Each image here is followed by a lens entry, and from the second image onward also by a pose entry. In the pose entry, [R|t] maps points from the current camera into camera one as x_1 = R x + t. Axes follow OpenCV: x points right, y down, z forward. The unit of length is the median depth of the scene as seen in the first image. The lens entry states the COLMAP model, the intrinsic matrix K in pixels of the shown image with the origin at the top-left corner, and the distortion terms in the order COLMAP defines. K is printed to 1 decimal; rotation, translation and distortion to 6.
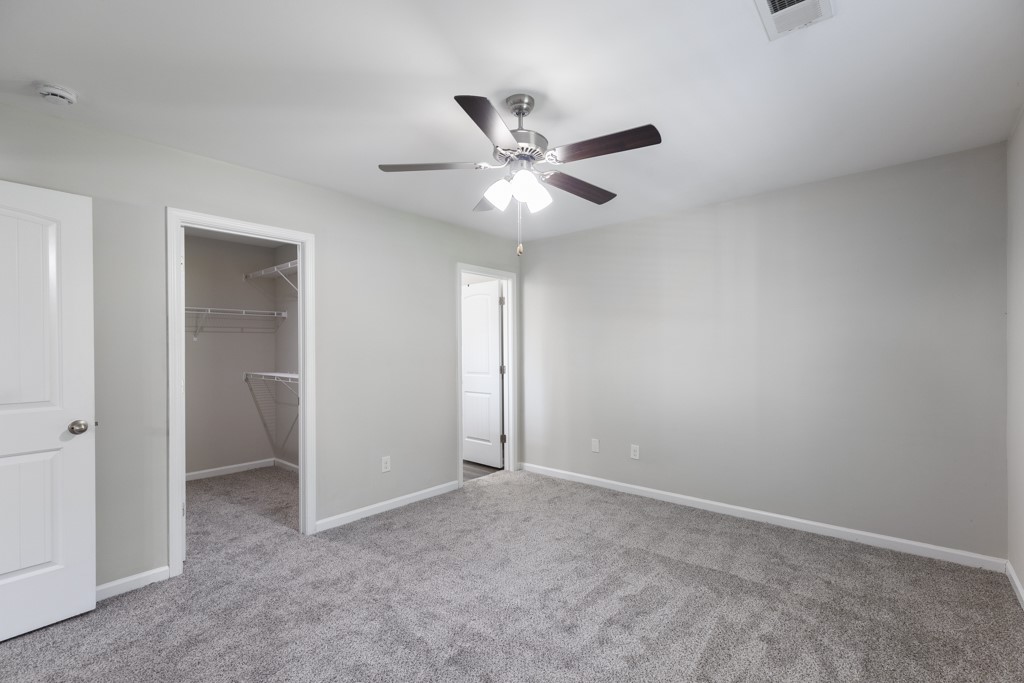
lens RADIAL K [[464.0, 0, 515.1], [0, 464.0, 347.6], [0, 0, 1]] dist [0.008756, -0.000222]
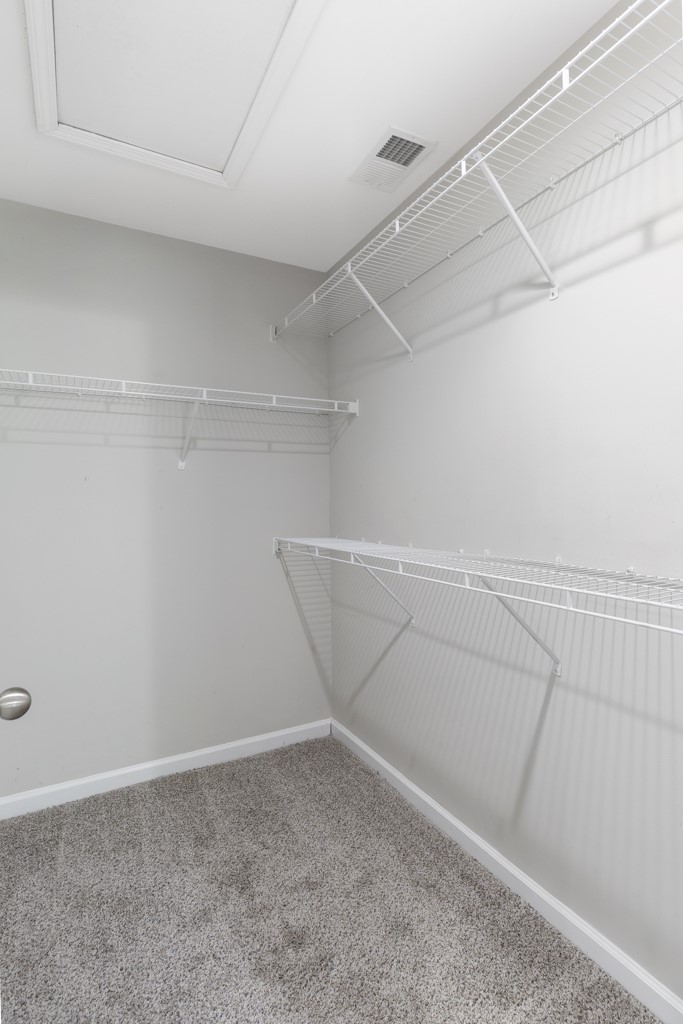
lens RADIAL K [[500.7, 0, 339.9], [0, 500.7, 509.0], [0, 0, 1]] dist [0.000023, -0.000337]
pose [[0.932313, -0.001702, -0.361649, -0.339712], [0.007785, 0.999852, 0.015364, 0.017616], [0.361569, -0.017139, 0.932188, 0.556991]]
